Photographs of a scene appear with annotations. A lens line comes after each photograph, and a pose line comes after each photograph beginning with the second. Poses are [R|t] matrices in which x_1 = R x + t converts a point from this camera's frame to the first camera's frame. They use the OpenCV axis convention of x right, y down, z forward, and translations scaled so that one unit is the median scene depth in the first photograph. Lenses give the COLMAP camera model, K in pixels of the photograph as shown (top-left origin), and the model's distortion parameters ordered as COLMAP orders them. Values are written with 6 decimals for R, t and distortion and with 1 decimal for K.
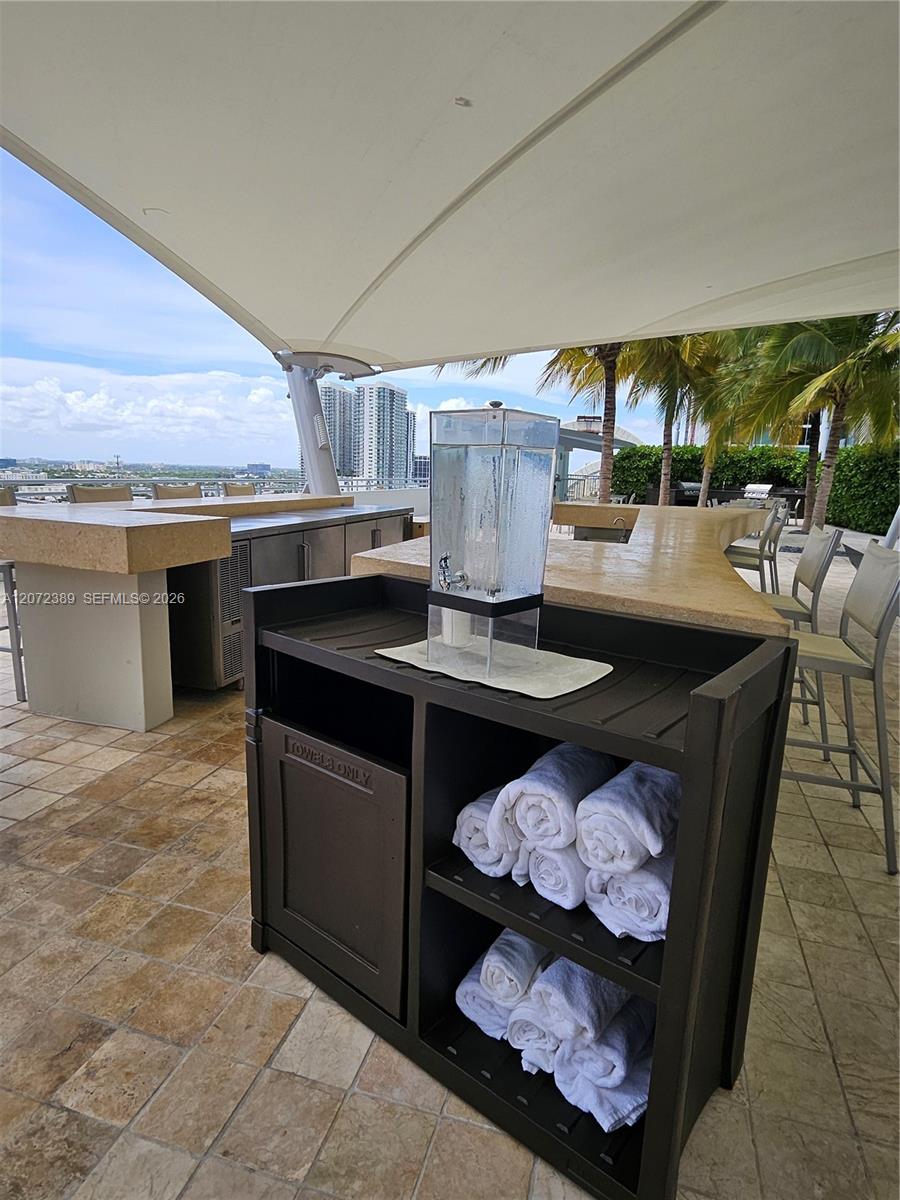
lens RADIAL K [[652.2, 0, 450.0], [0, 652.2, 600.0], [0, 0, 1]] dist [-0.004169, -0.000766]
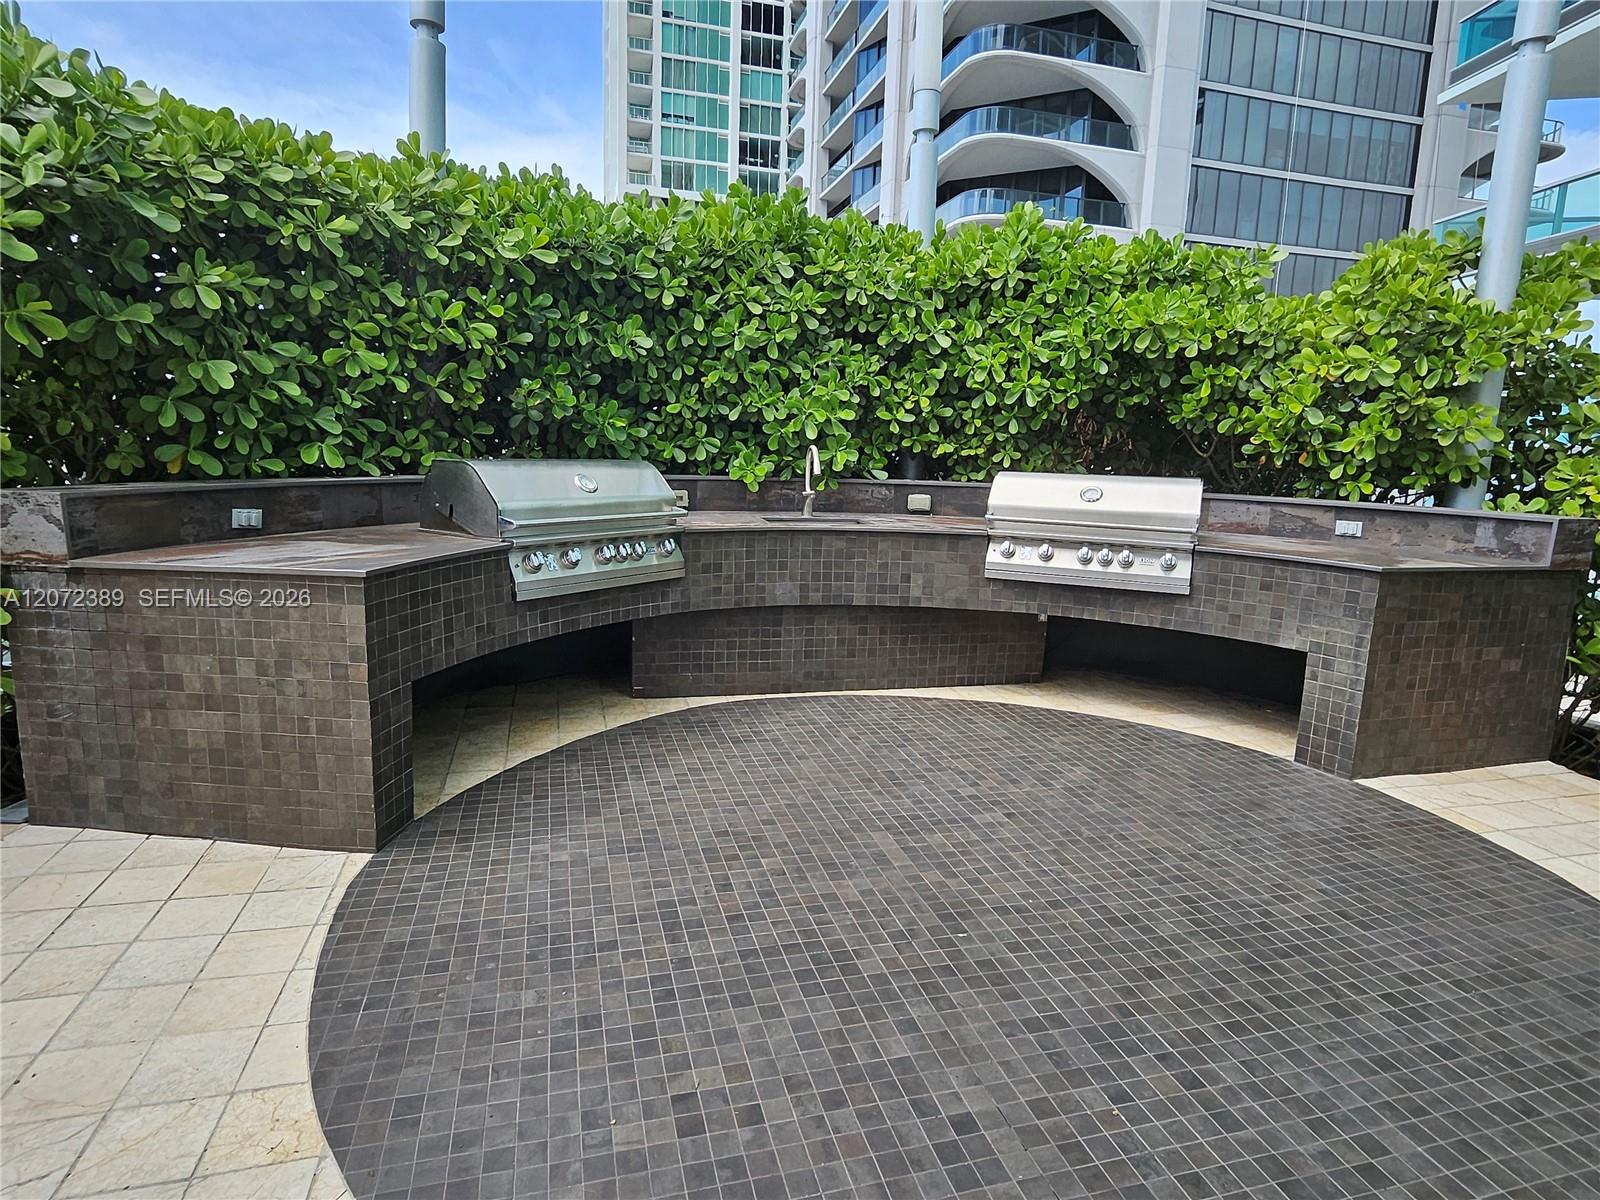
lens RADIAL K [[869.6, 0, 793.2], [0, 869.6, 590.7], [0, 0, 1]] dist [-0.004169, -0.000766]
pose [[0.849809, -0.091314, 0.519121, 0.331628], [0.095325, 0.995264, 0.019019, -0.161977], [-0.518400, 0.033323, 0.854489, 0.877556]]
